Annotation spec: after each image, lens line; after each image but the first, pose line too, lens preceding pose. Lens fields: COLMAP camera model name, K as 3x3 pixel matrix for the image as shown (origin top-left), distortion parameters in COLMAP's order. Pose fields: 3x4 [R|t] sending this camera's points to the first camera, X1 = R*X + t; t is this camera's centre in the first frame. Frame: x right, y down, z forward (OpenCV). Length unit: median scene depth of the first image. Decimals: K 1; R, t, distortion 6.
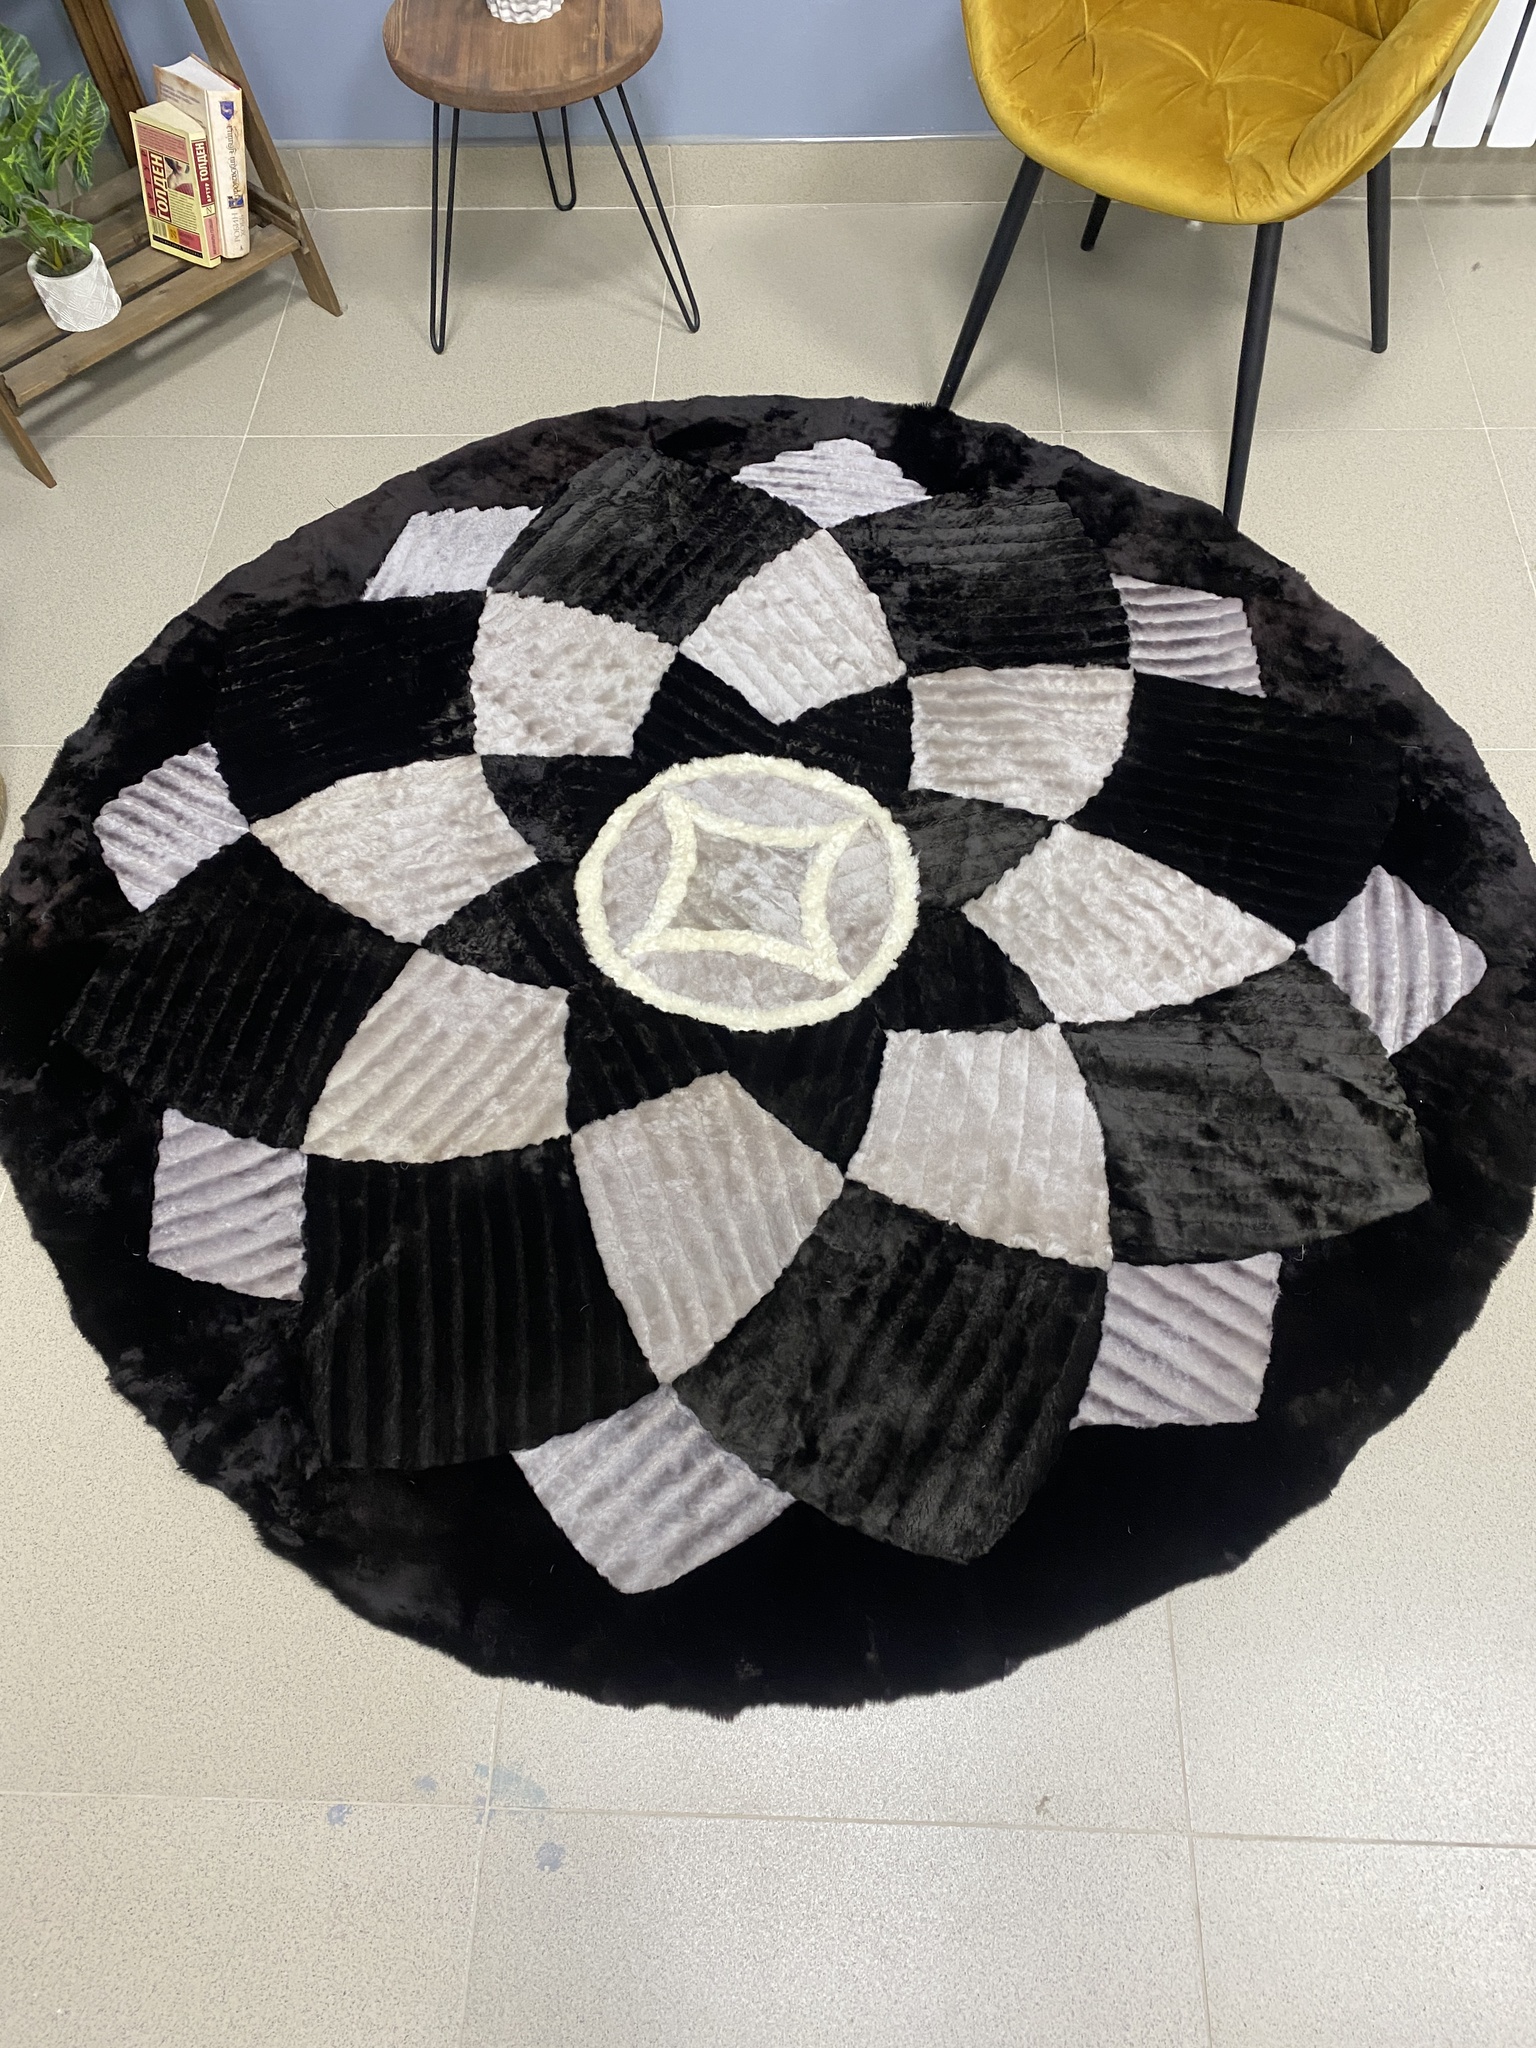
lens RADIAL K [[1559.1, 0, 773.3], [0, 1559.1, 1051.3], [0, 0, 1]] dist [0.028736, -0.027999]
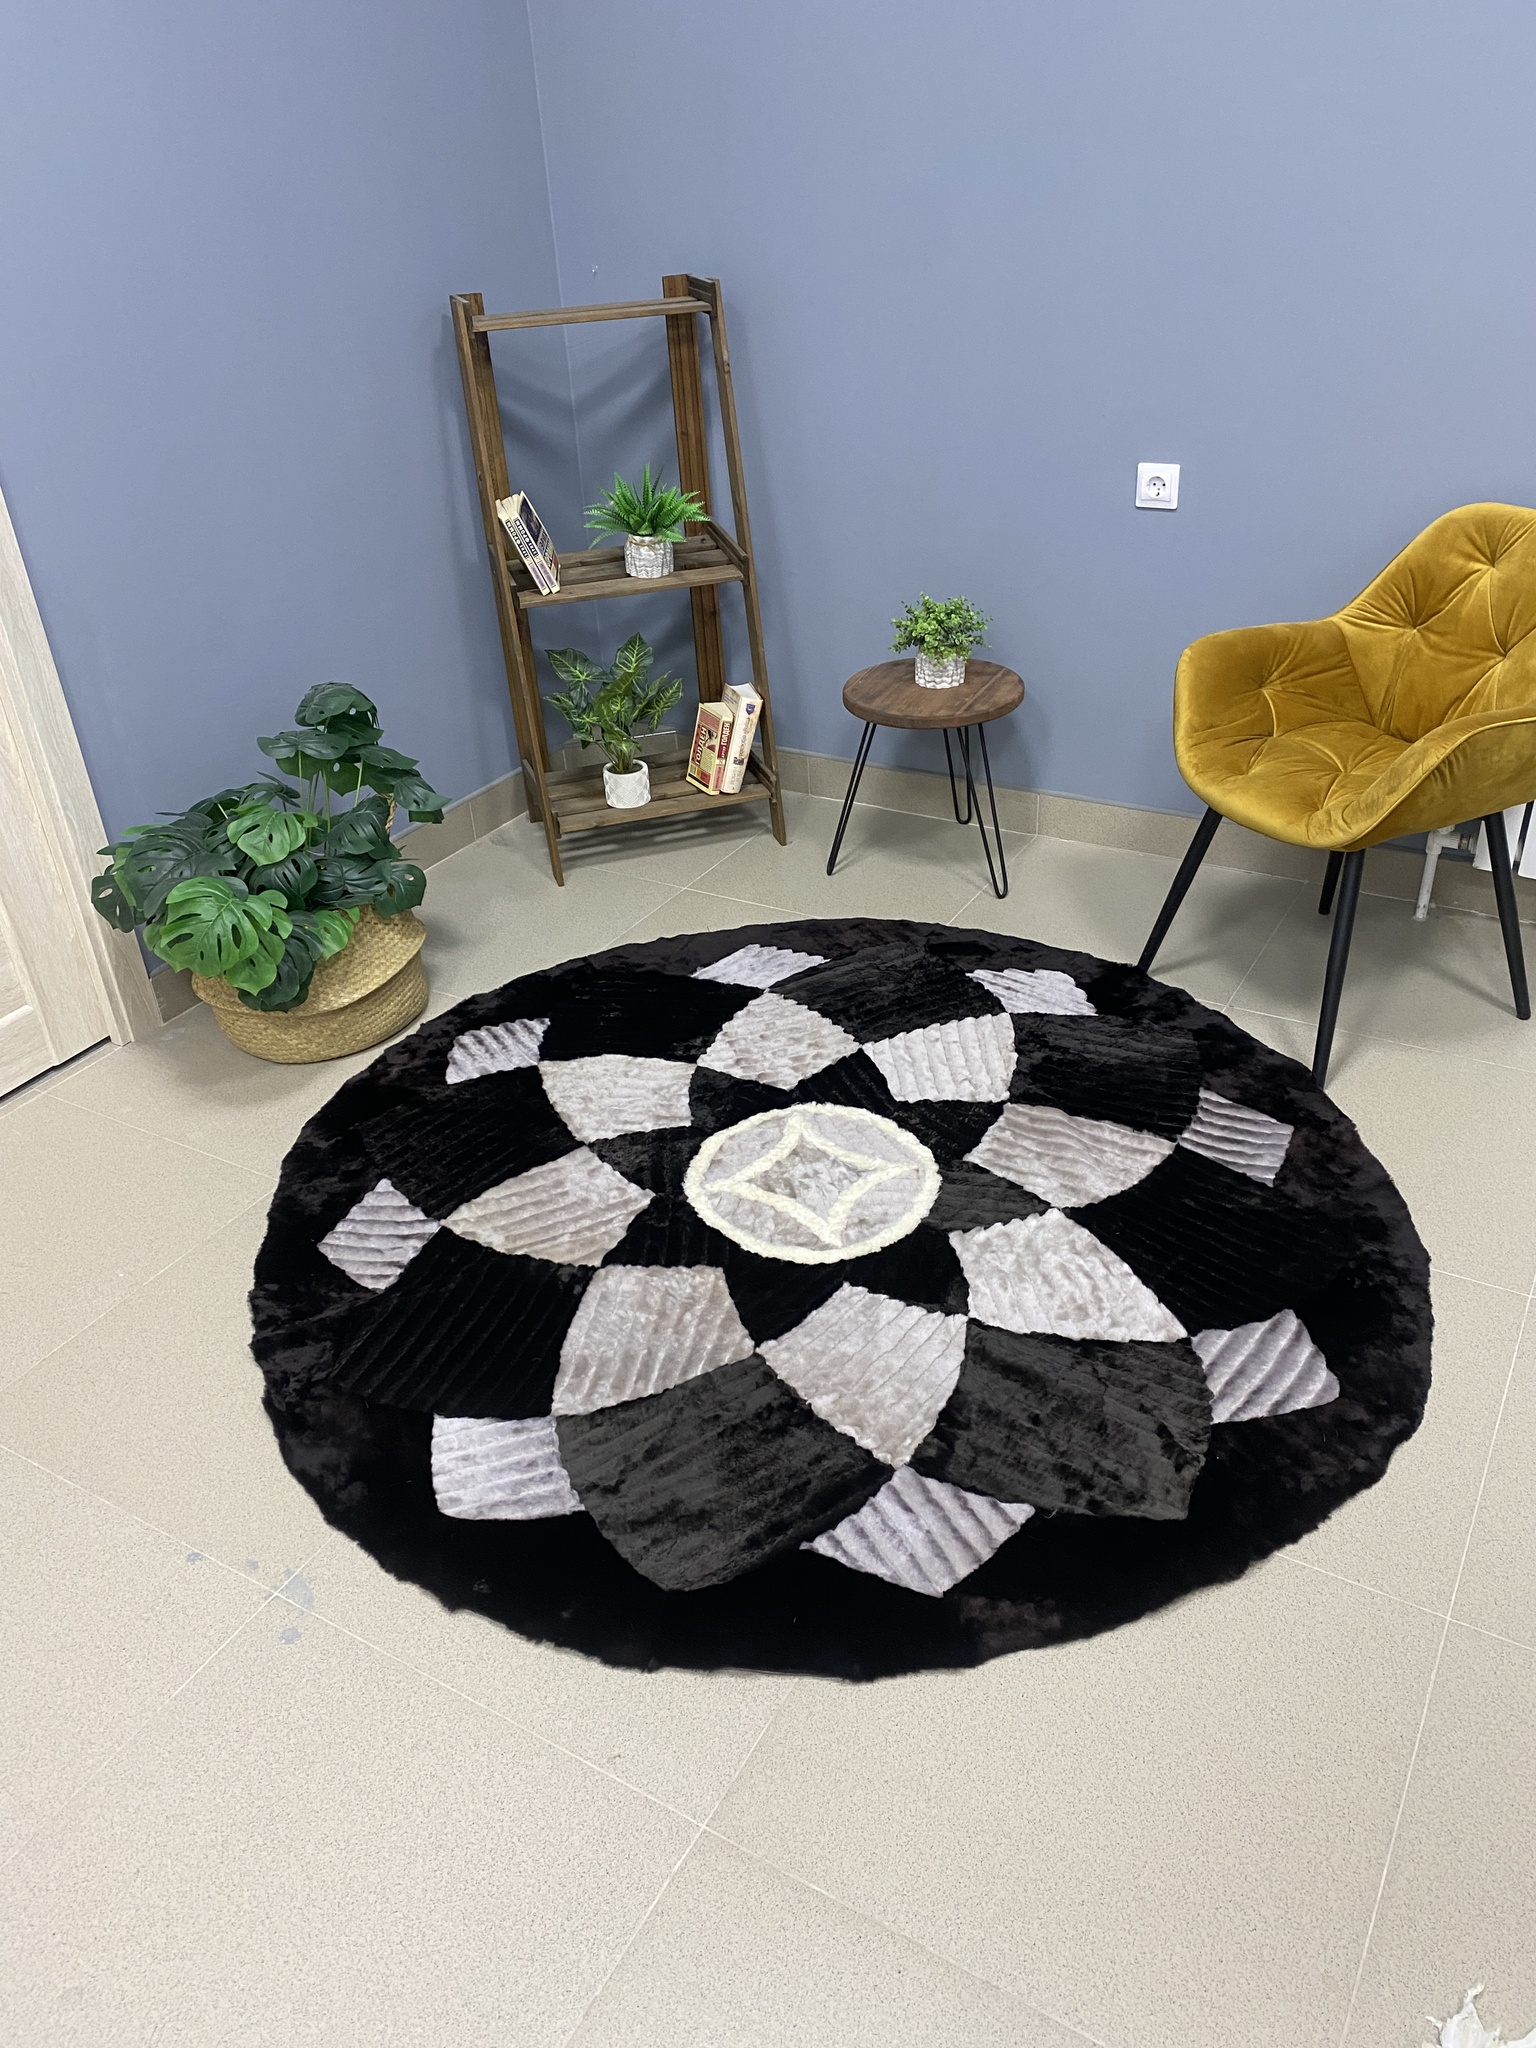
lens RADIAL K [[1559.1, 0, 768.9], [0, 1559.1, 1038.1], [0, 0, 1]] dist [0.028736, -0.027999]
pose [[0.878458, 0.238507, -0.414037, 0.473672], [-0.399013, 0.842876, -0.361039, 0.290026], [0.262871, 0.482364, 0.835598, -0.191662]]
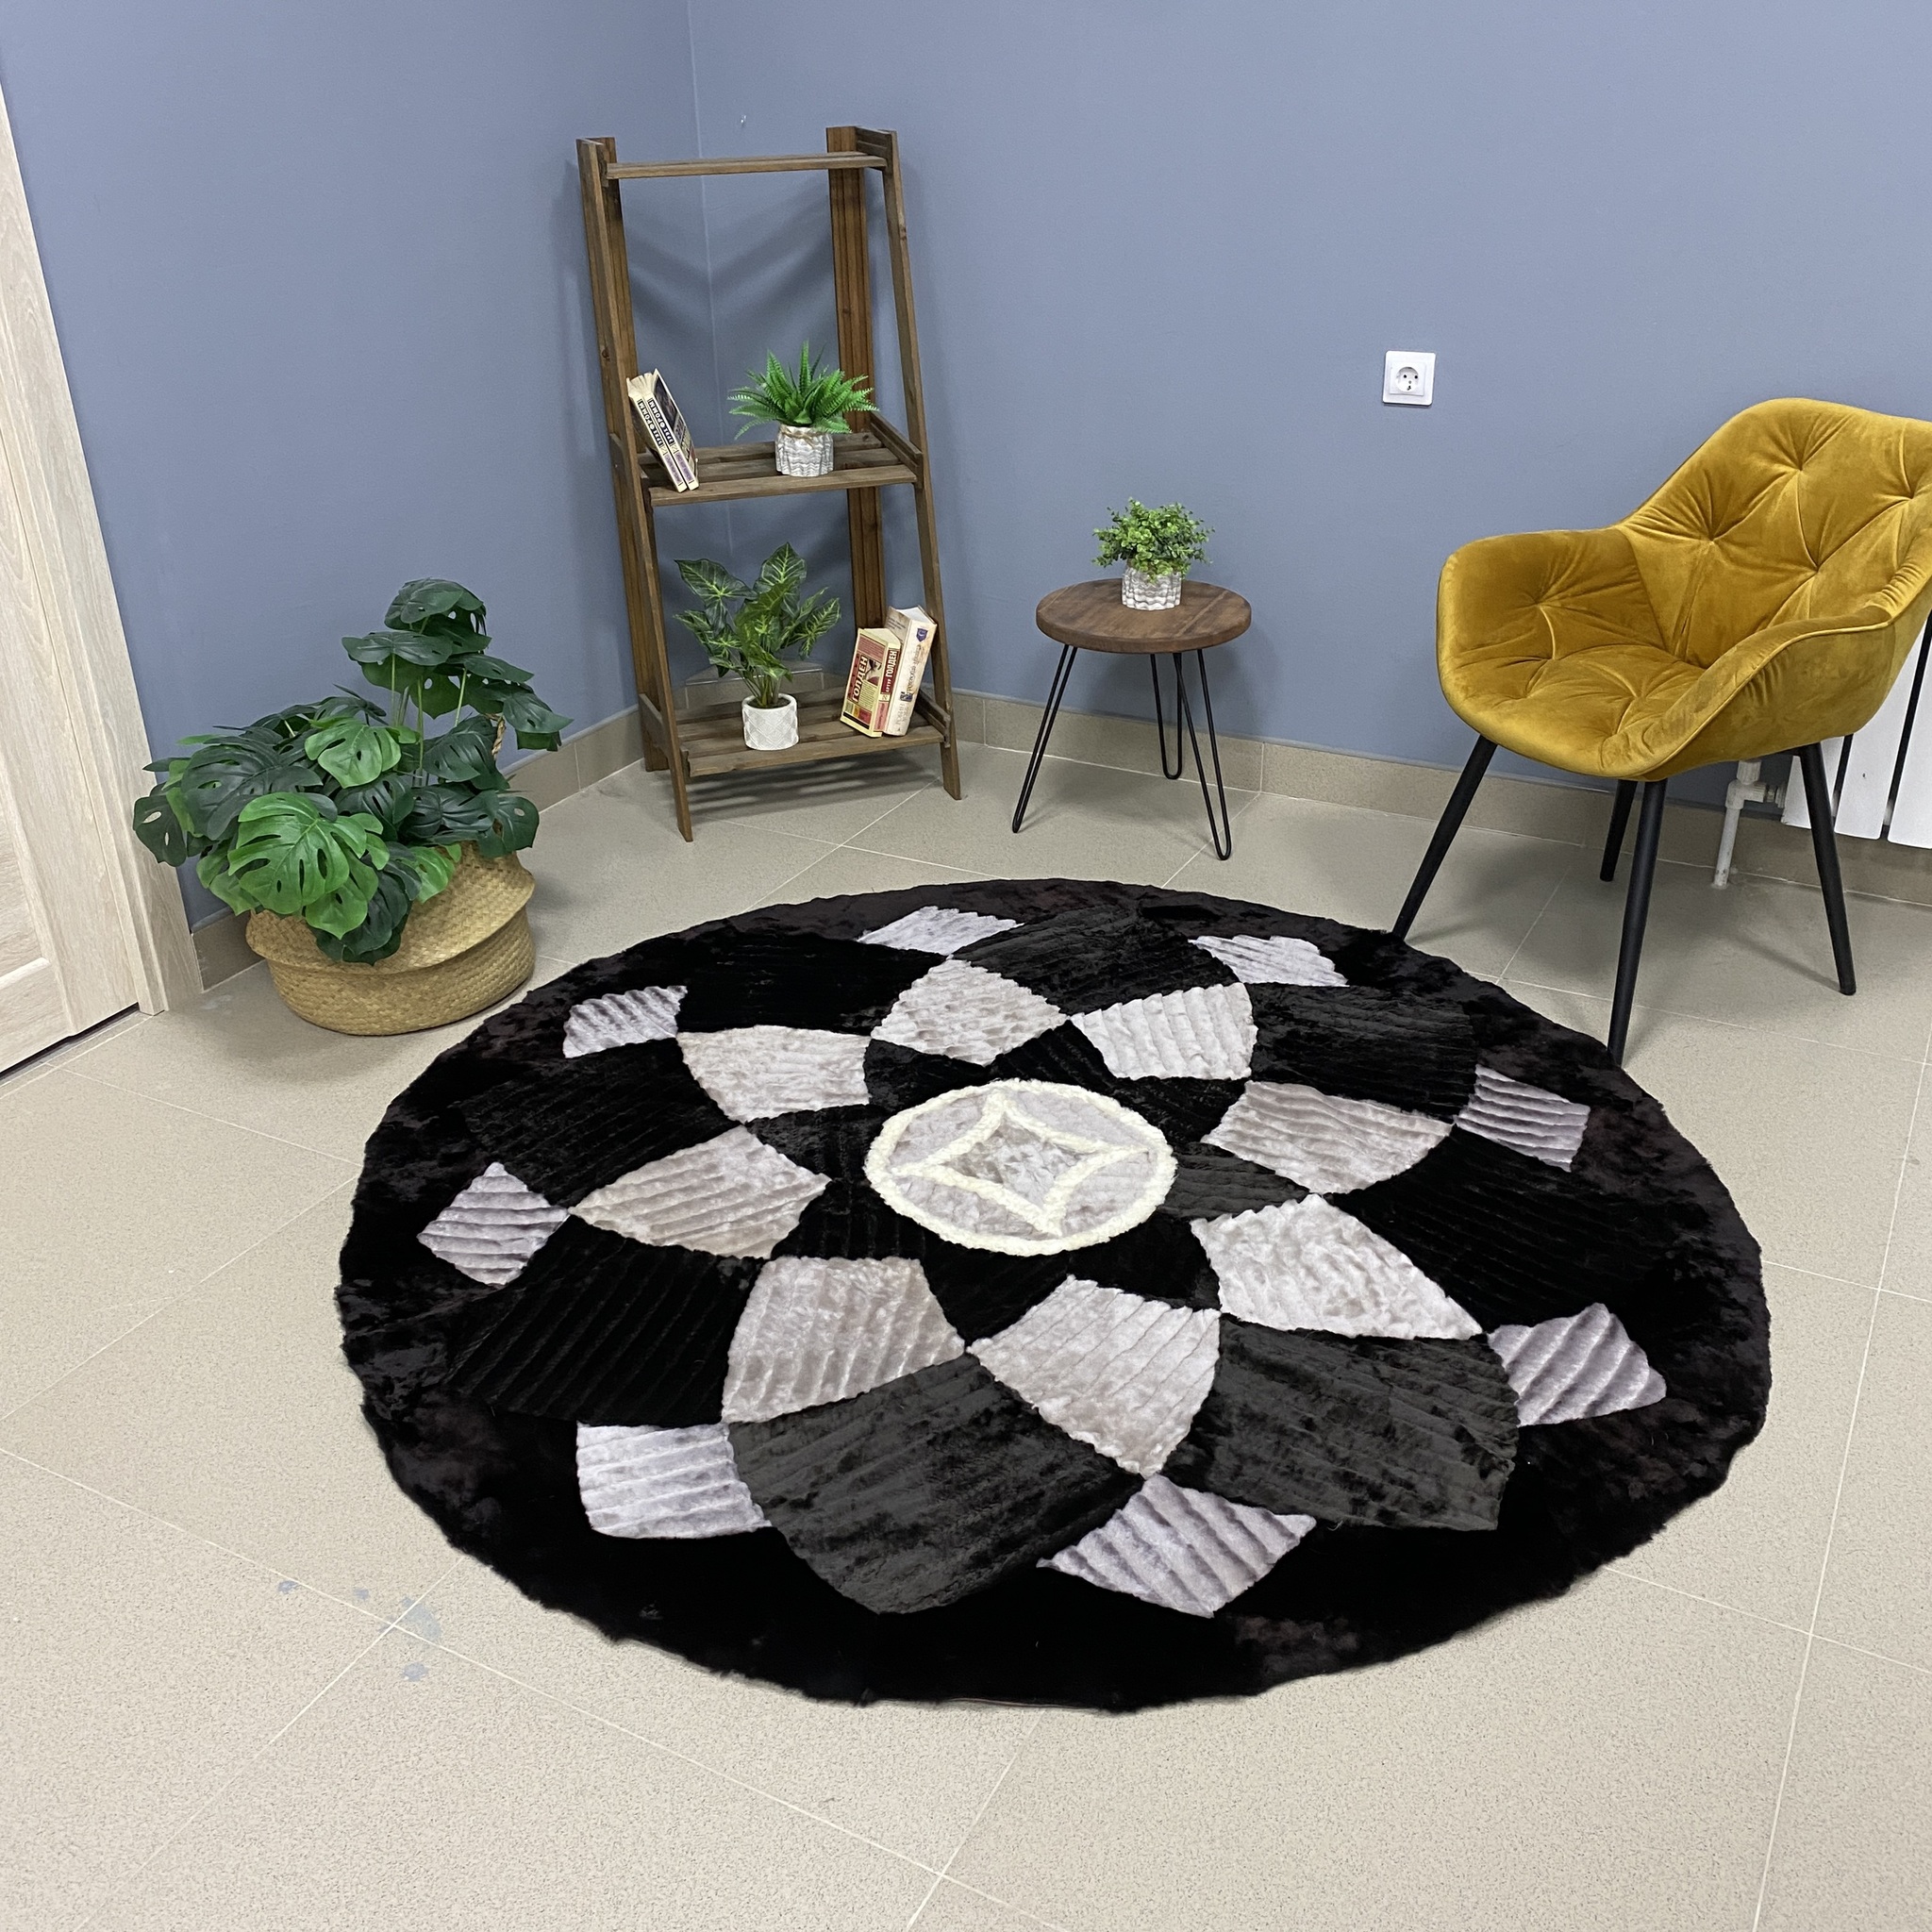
lens RADIAL K [[1961.7, 0, 958.5], [0, 1961.7, 980.4], [0, 0, 1]] dist [0.027113, 0.000000]
pose [[0.896363, 0.215901, -0.387196, 0.453318], [-0.386518, 0.808340, -0.444062, 0.424217], [0.217112, 0.547699, 0.808015, -0.211959]]
